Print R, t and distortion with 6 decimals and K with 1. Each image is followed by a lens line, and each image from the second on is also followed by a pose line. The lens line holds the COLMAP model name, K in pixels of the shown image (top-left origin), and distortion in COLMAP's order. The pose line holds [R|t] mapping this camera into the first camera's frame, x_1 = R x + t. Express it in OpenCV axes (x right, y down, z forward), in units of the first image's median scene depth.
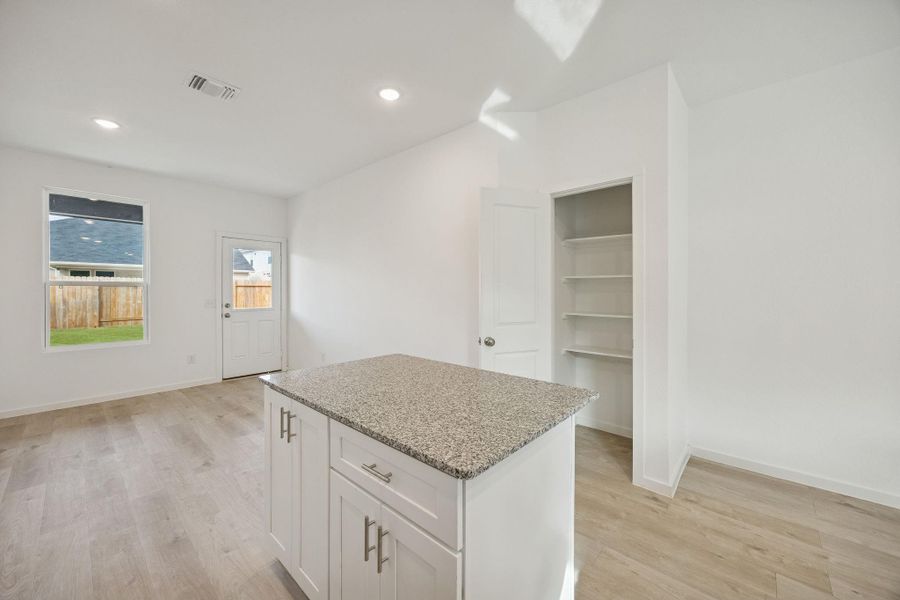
lens RADIAL K [[337.9, 0, 450.9], [0, 337.9, 295.5], [0, 0, 1]] dist [-0.004093, -0.000217]
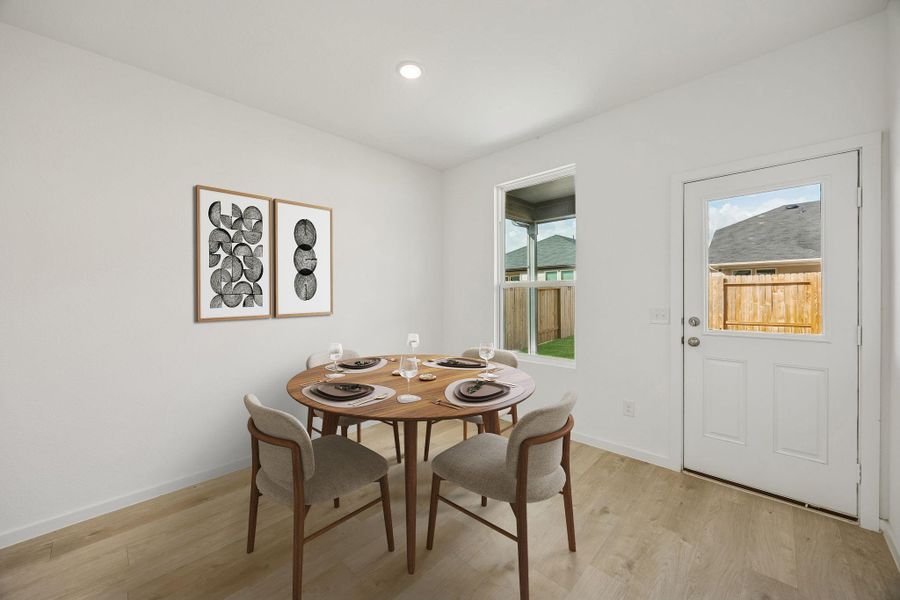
lens RADIAL K [[342.2, 0, 453.5], [0, 342.2, 294.8], [0, 0, 1]] dist [-0.003726, -0.000505]
pose [[-0.044236, 0.004367, -0.999012, -0.067803], [-0.003763, 0.999983, 0.004538, -0.004253], [0.999014, 0.003960, -0.044218, 0.293666]]
